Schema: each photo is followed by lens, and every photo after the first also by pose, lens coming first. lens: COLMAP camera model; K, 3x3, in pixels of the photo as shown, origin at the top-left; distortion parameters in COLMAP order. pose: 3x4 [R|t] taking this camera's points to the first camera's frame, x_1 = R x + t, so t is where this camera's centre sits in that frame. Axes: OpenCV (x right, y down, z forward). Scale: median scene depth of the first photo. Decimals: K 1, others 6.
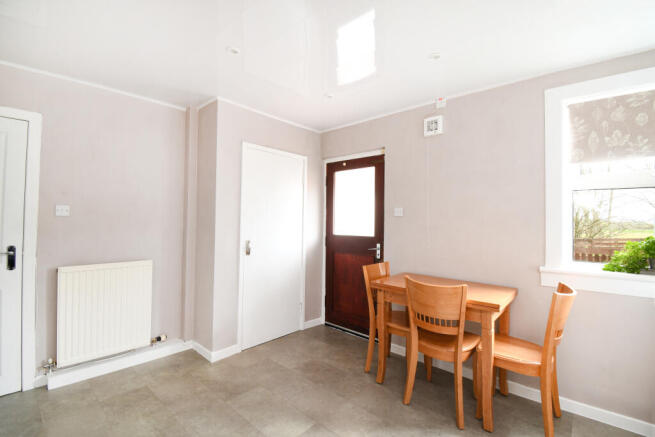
lens RADIAL K [[296.3, 0, 324.9], [0, 296.3, 216.6], [0, 0, 1]] dist [-0.001494, -0.000578]
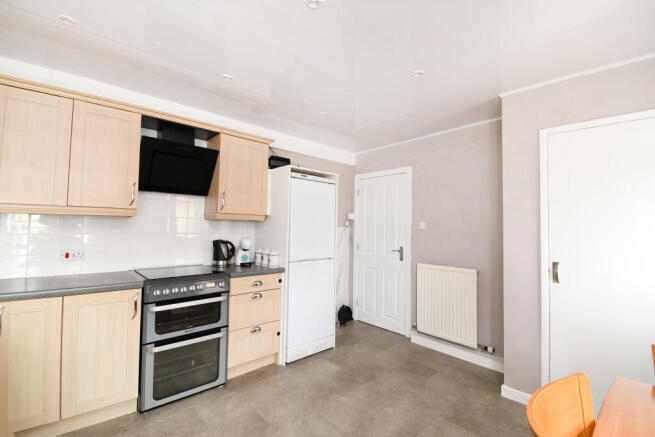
lens RADIAL K [[296.3, 0, 324.9], [0, 296.3, 216.6], [0, 0, 1]] dist [-0.001494, -0.000578]
pose [[-0.081286, -0.054765, -0.995185, 0.514371], [-0.000485, 0.998491, -0.054908, 0.011862], [0.996691, -0.003981, -0.081190, 0.506487]]
